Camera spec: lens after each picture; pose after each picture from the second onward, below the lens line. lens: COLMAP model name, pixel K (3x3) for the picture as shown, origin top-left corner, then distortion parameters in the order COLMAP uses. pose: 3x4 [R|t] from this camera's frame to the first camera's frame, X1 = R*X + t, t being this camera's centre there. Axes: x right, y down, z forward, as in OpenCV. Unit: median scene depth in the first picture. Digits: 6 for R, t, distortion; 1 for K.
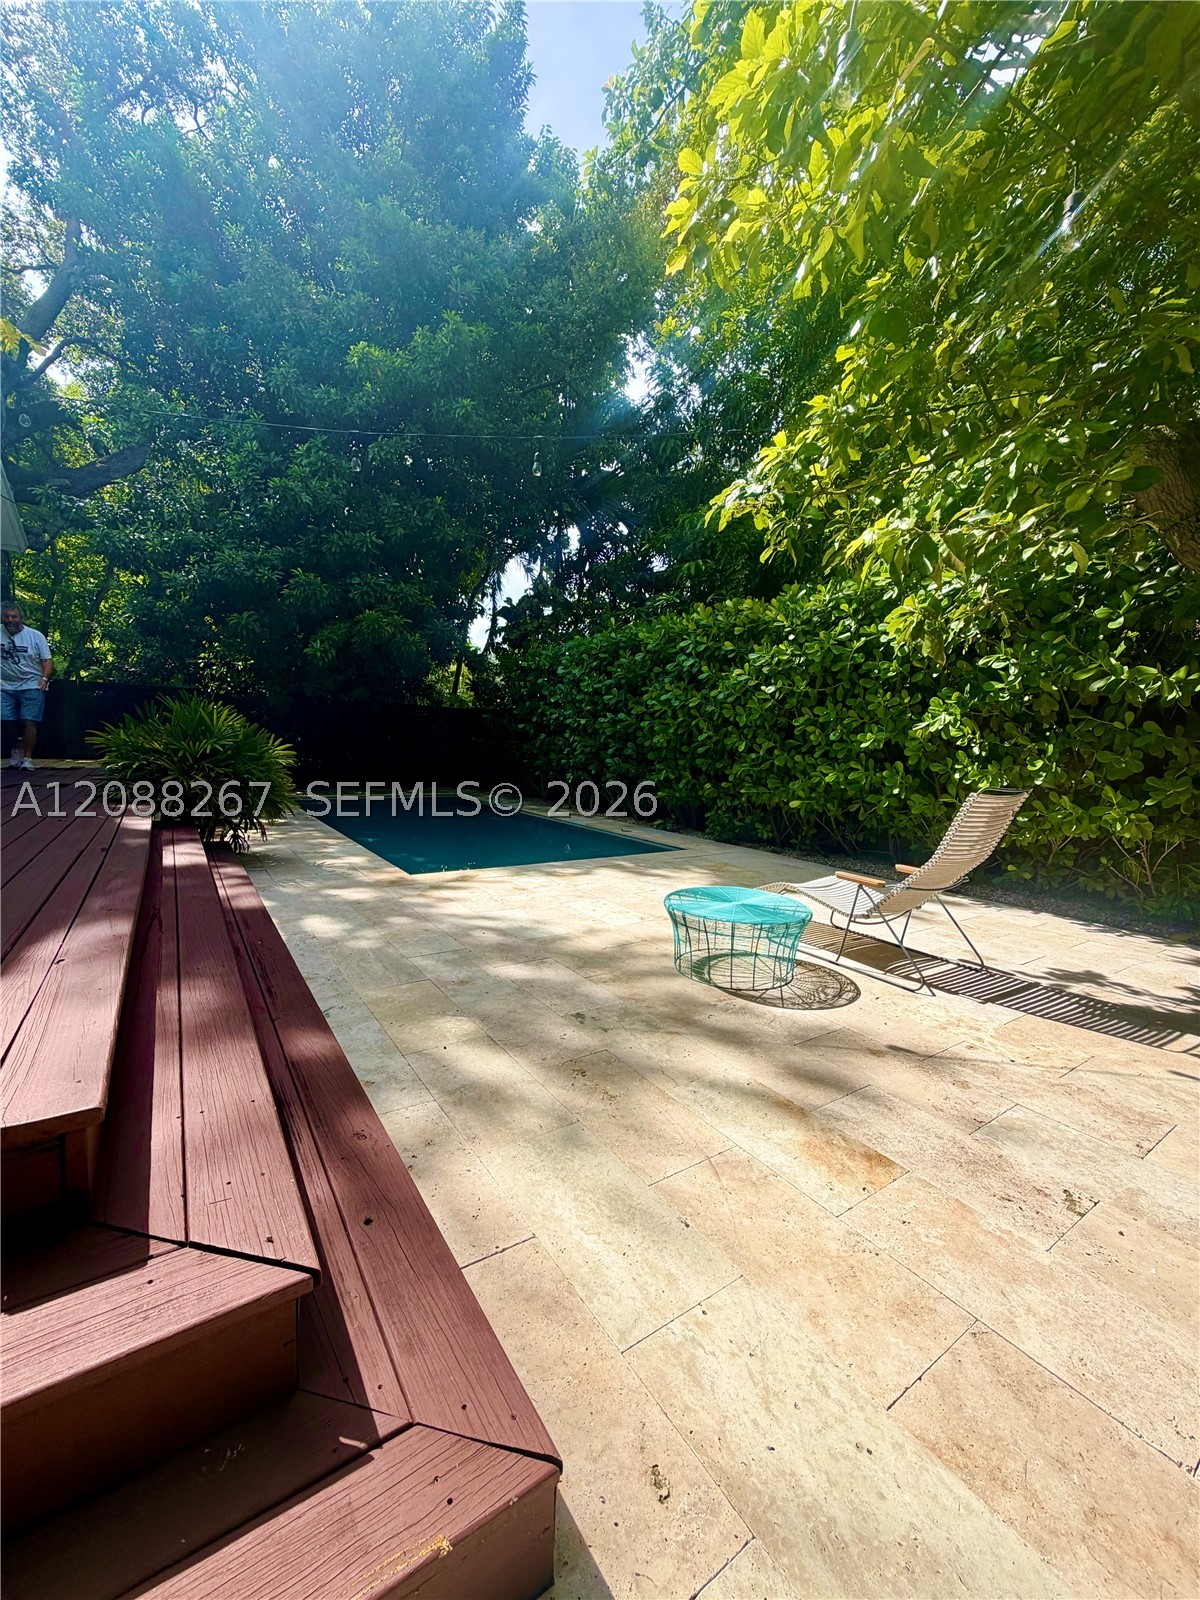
lens RADIAL K [[628.9, 0, 609.9], [0, 628.9, 801.3], [0, 0, 1]] dist [0.000342, -0.000186]
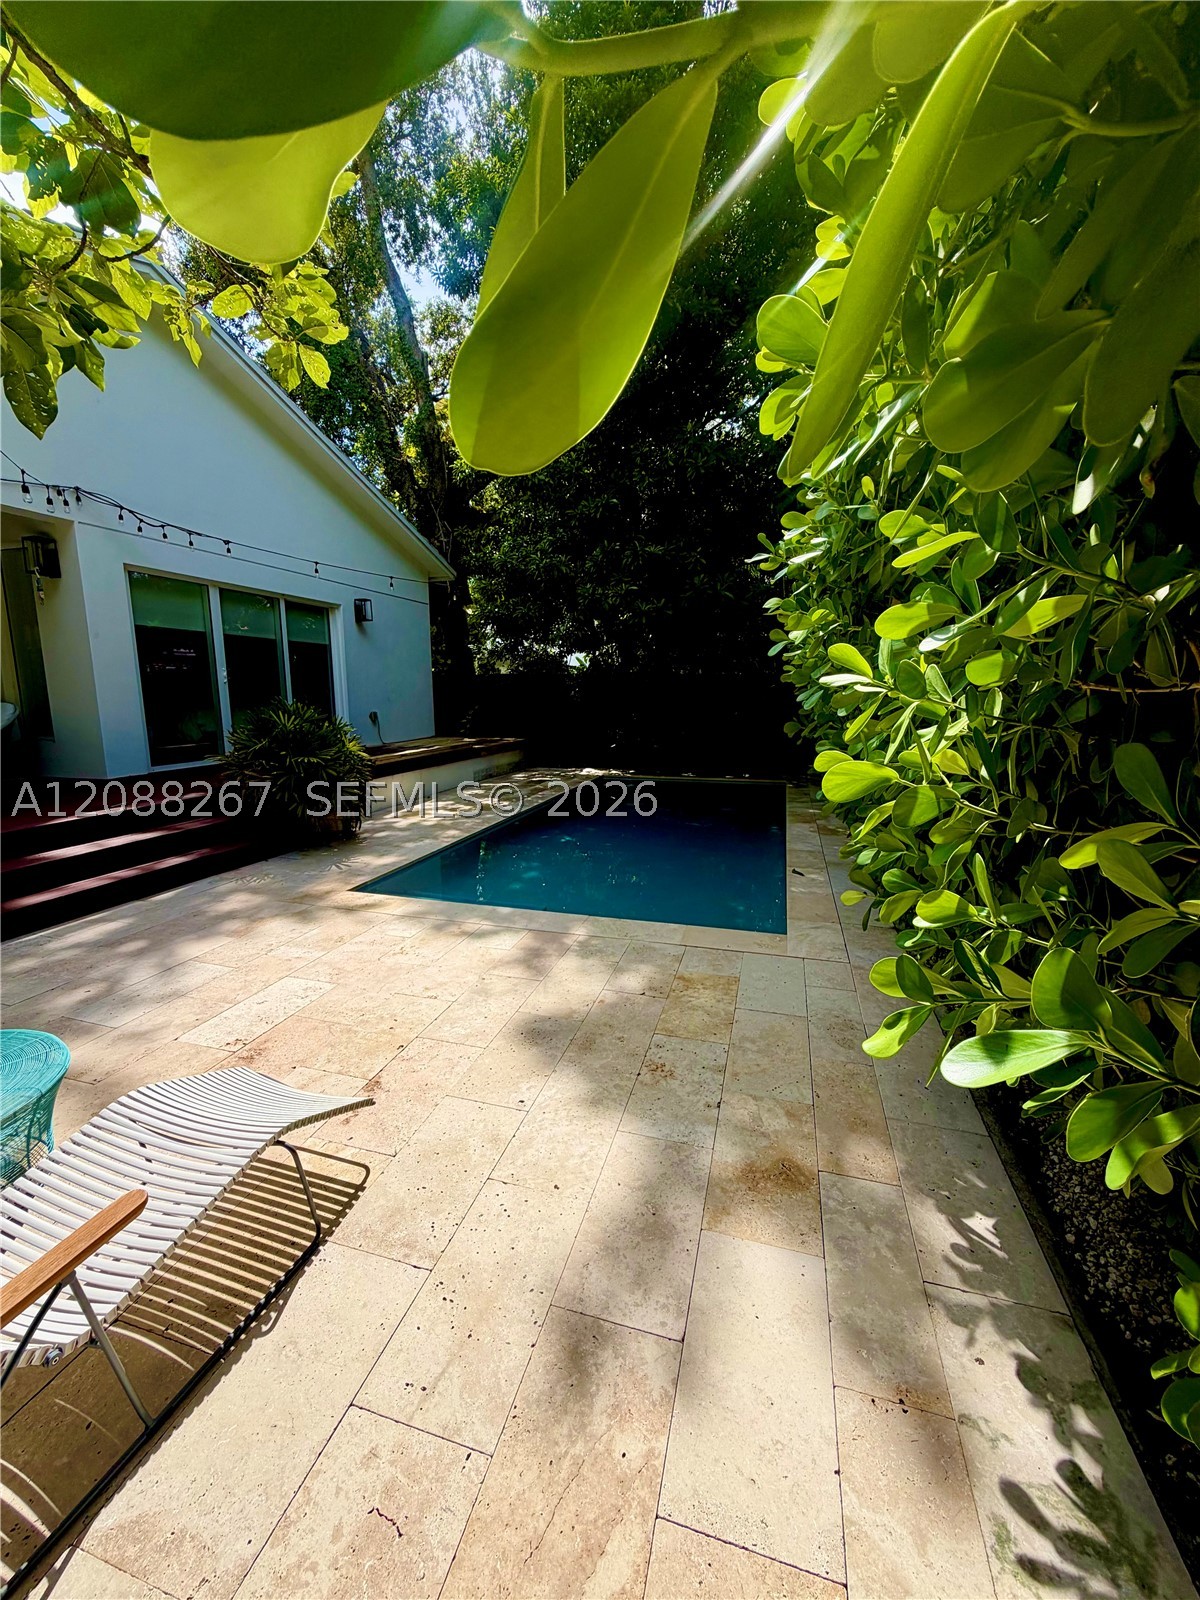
lens RADIAL K [[628.9, 0, 594.7], [0, 628.9, 800.6], [0, 0, 1]] dist [0.000342, -0.000186]
pose [[0.621607, 0.103613, -0.776446, 0.861207], [-0.048019, 0.994389, 0.094254, -0.164562], [0.781856, -0.021305, 0.623095, 0.983987]]
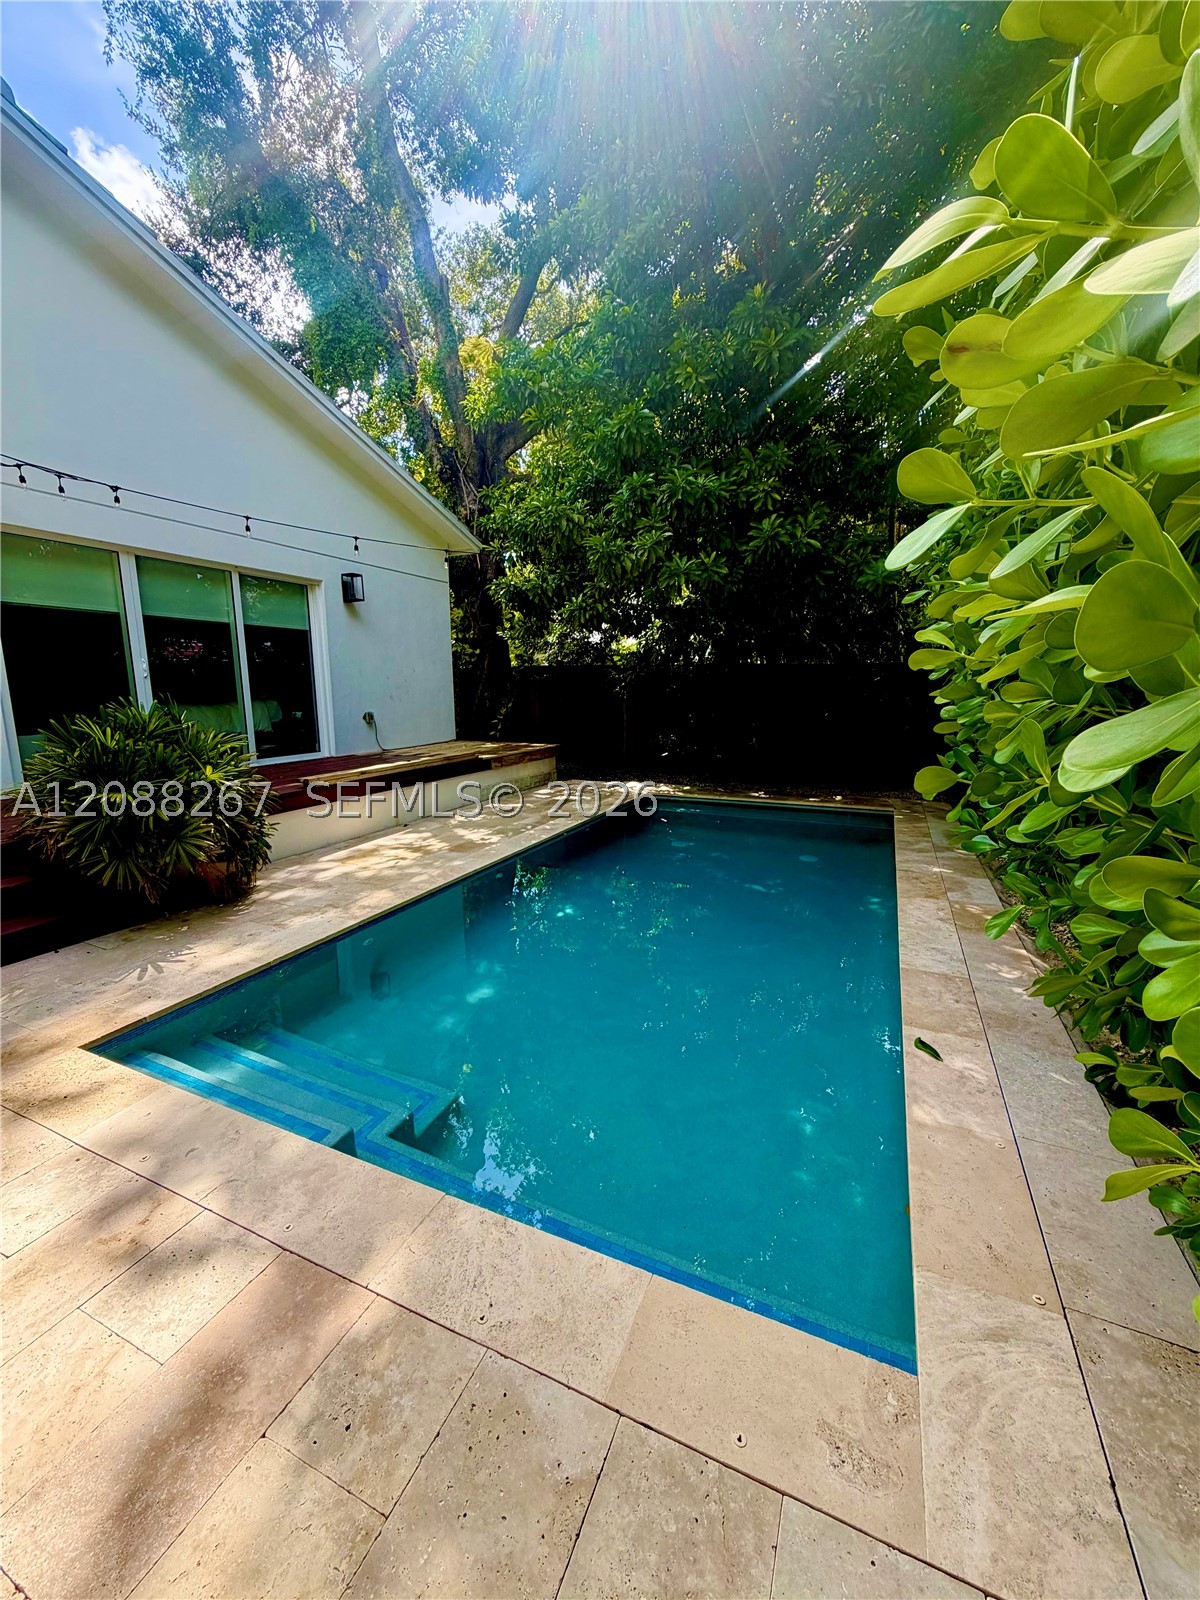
lens RADIAL K [[628.9, 0, 596.3], [0, 628.9, 795.7], [0, 0, 1]] dist [0.000342, -0.000186]
pose [[0.507514, 0.118949, -0.853393, 0.455594], [-0.057466, 0.992893, 0.104218, -0.230783], [0.859725, -0.003851, 0.510743, 1.522018]]
